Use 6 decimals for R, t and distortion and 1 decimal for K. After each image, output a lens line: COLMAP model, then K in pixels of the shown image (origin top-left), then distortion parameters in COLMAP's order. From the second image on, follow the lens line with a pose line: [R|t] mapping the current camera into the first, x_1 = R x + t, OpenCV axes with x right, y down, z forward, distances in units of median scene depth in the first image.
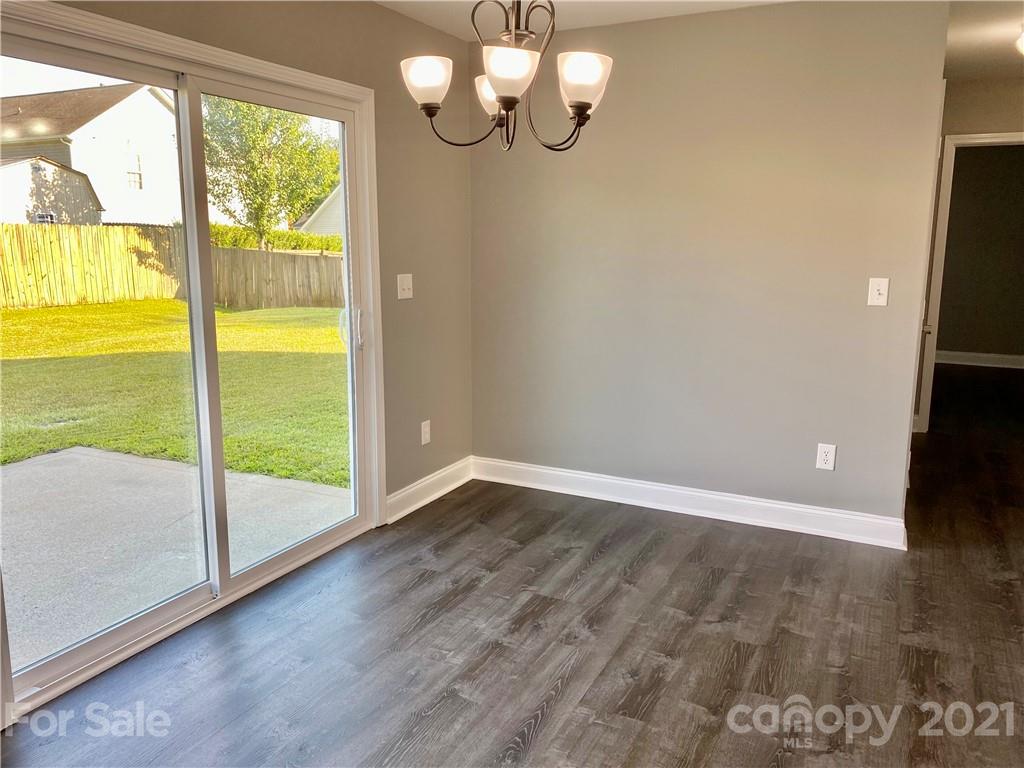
lens RADIAL K [[779.9, 0, 486.5], [0, 779.9, 384.2], [0, 0, 1]] dist [0.072696, -0.163209]
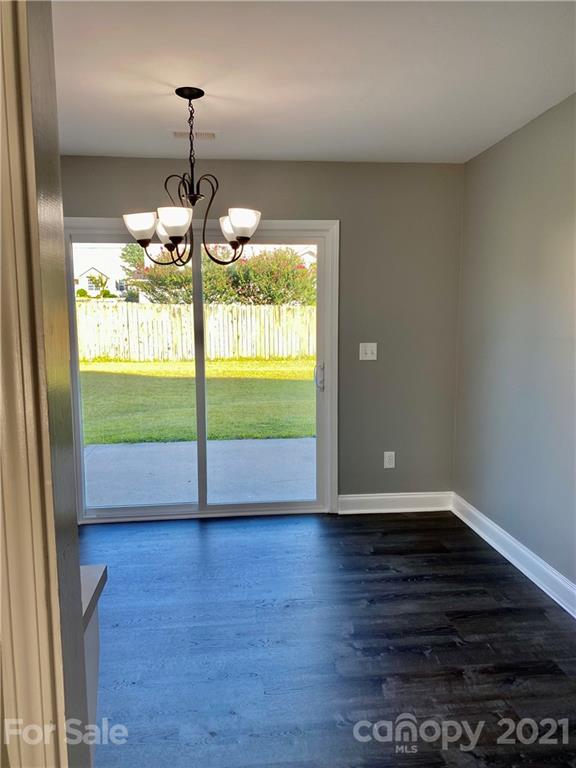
lens RADIAL K [[578.3, 0, 288.0], [0, 578.3, 384.0], [0, 0, 1]] dist [0.013609, 0.000333]
pose [[0.569826, 0.100785, -0.815562, 0.710864], [-0.153349, 0.988059, 0.014958, -0.064045], [0.807330, 0.116542, 0.578477, 0.301381]]
